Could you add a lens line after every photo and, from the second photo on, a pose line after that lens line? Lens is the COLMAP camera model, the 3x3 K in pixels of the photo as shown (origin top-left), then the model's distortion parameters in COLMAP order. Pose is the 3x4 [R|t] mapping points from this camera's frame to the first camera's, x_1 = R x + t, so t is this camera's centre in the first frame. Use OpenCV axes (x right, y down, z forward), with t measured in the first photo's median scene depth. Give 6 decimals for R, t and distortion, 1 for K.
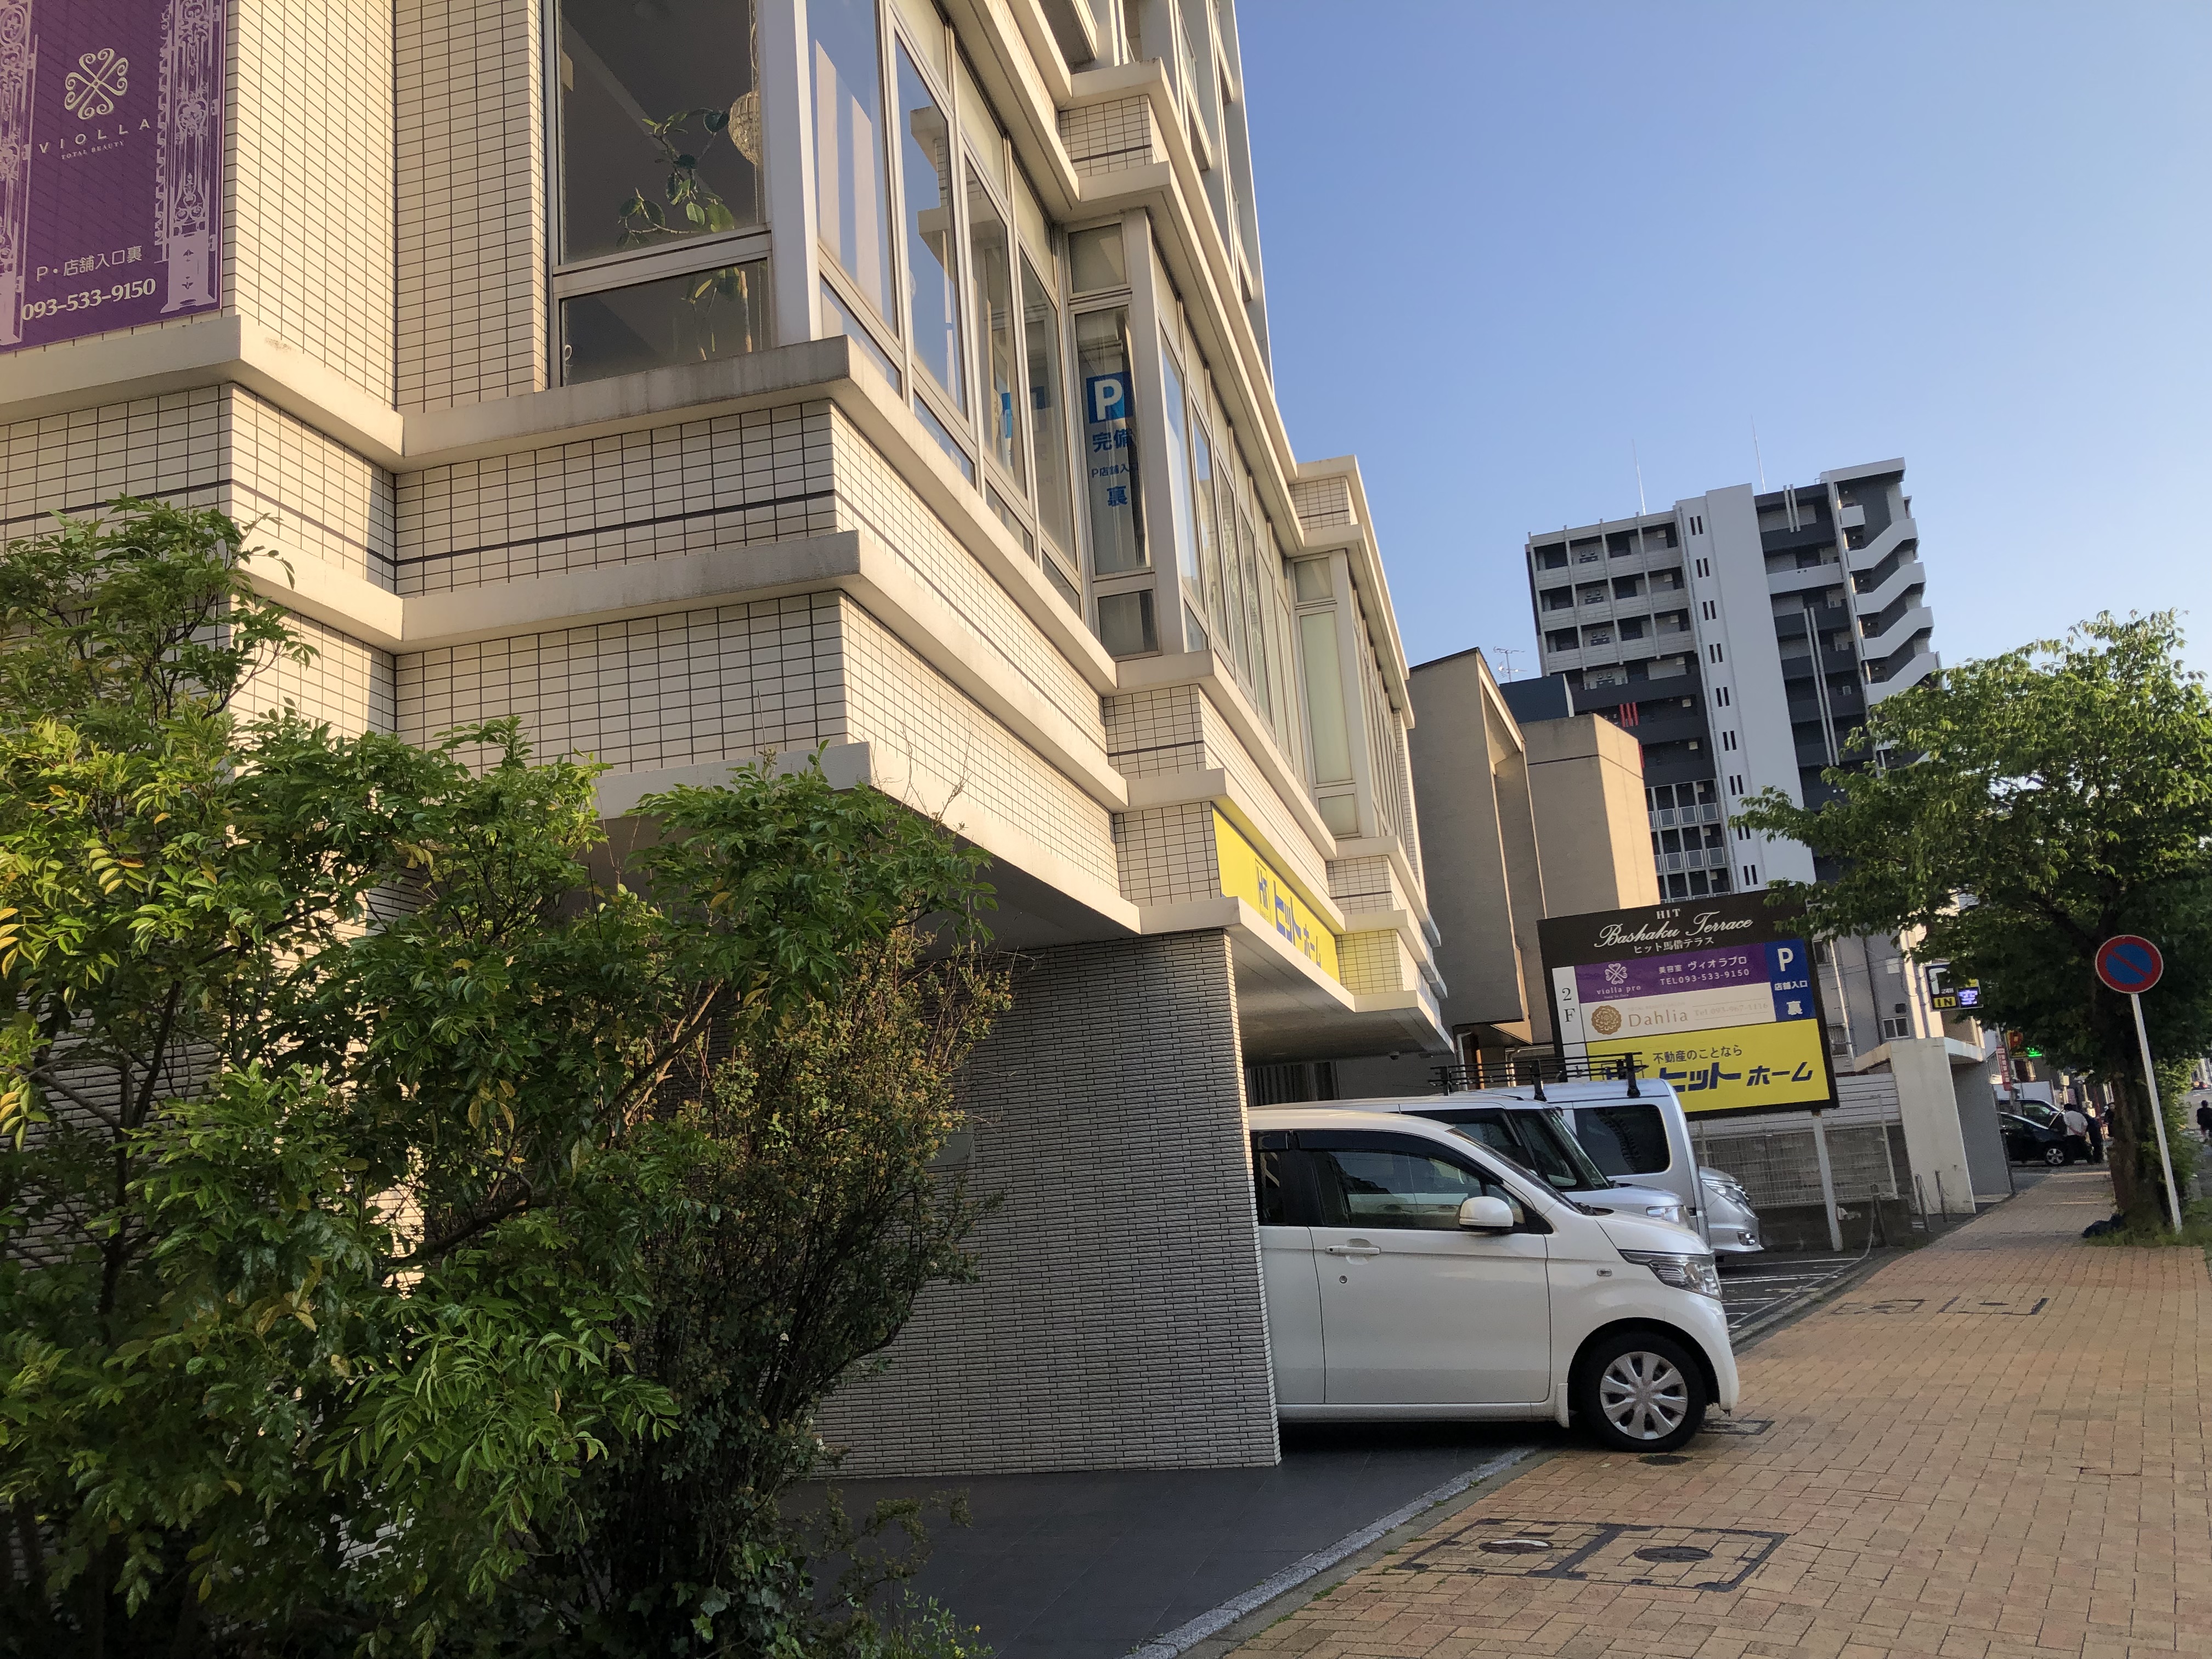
lens RADIAL K [[1756.8, 0, 1110.5], [0, 1756.8, 787.7], [0, 0, 1]] dist [-0.003236, -0.002082]
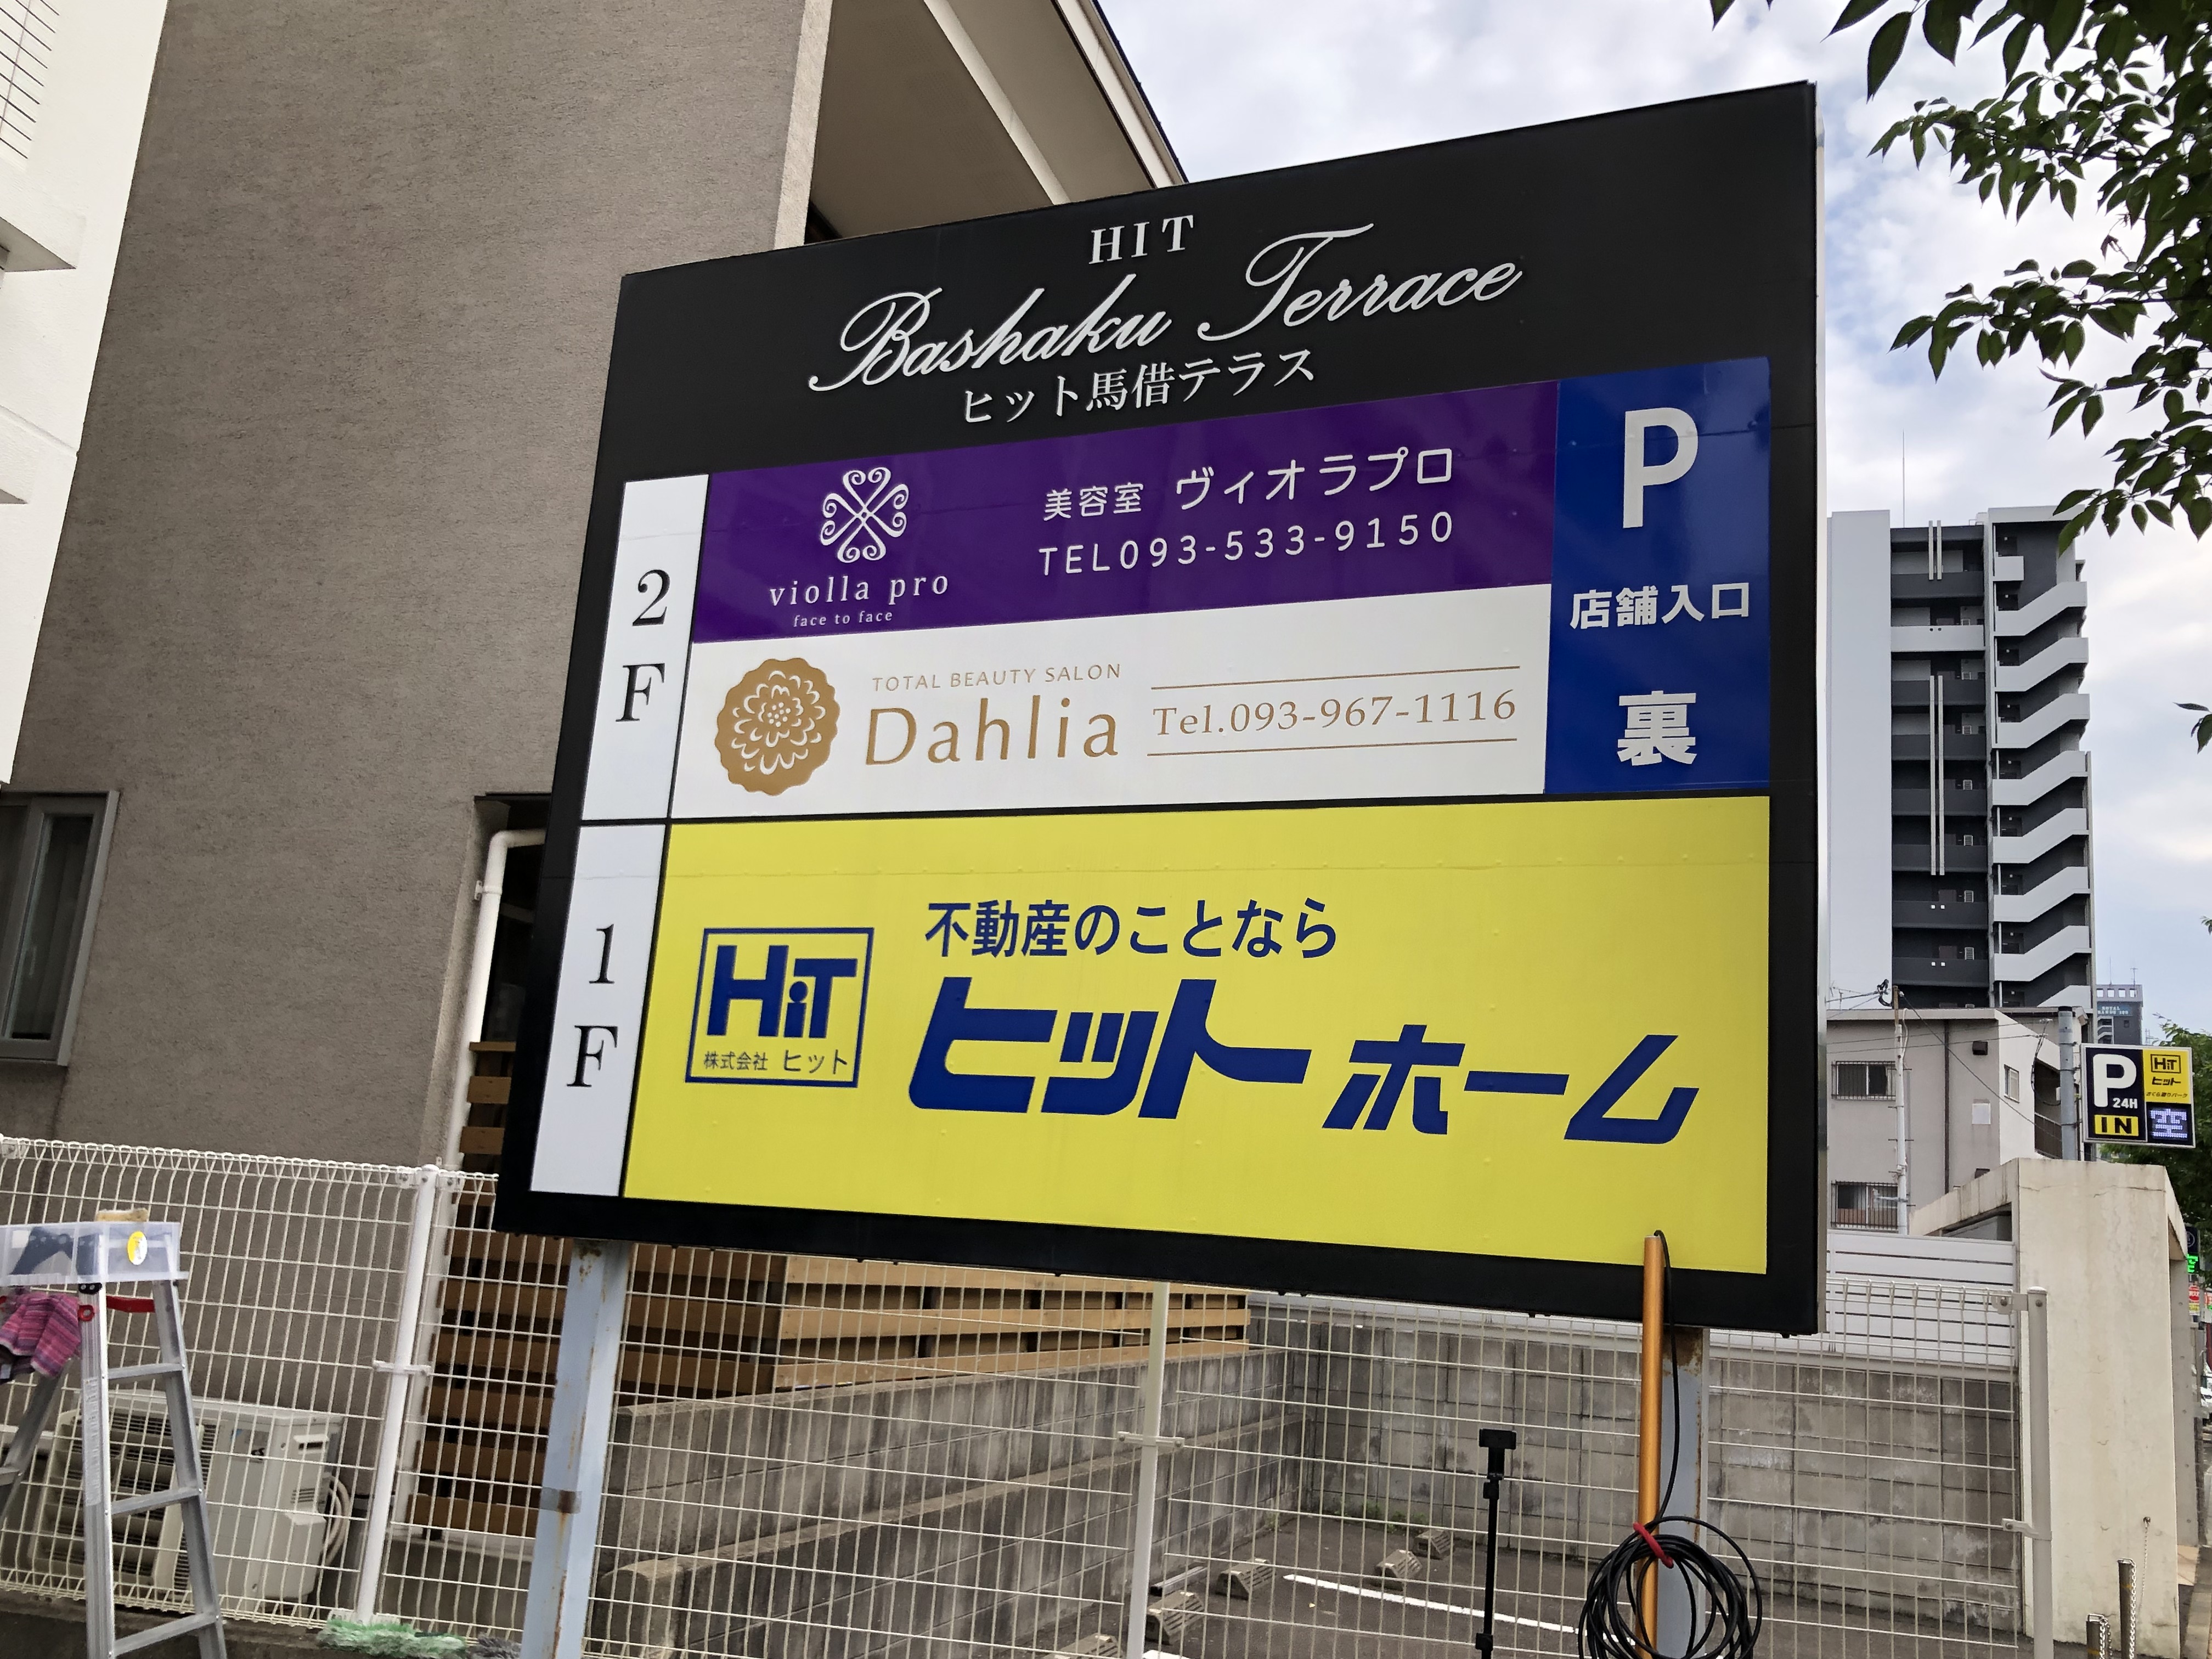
lens RADIAL K [[1948.6, 0, 1106.0], [0, 1948.6, 829.5], [0, 0, 1]] dist [0.004945, -0.002164]
pose [[0.987825, 0.155204, -0.010674, 0.059444], [-0.155080, 0.987833, 0.011641, 0.024842], [0.012351, -0.009844, 0.999875, 0.141197]]
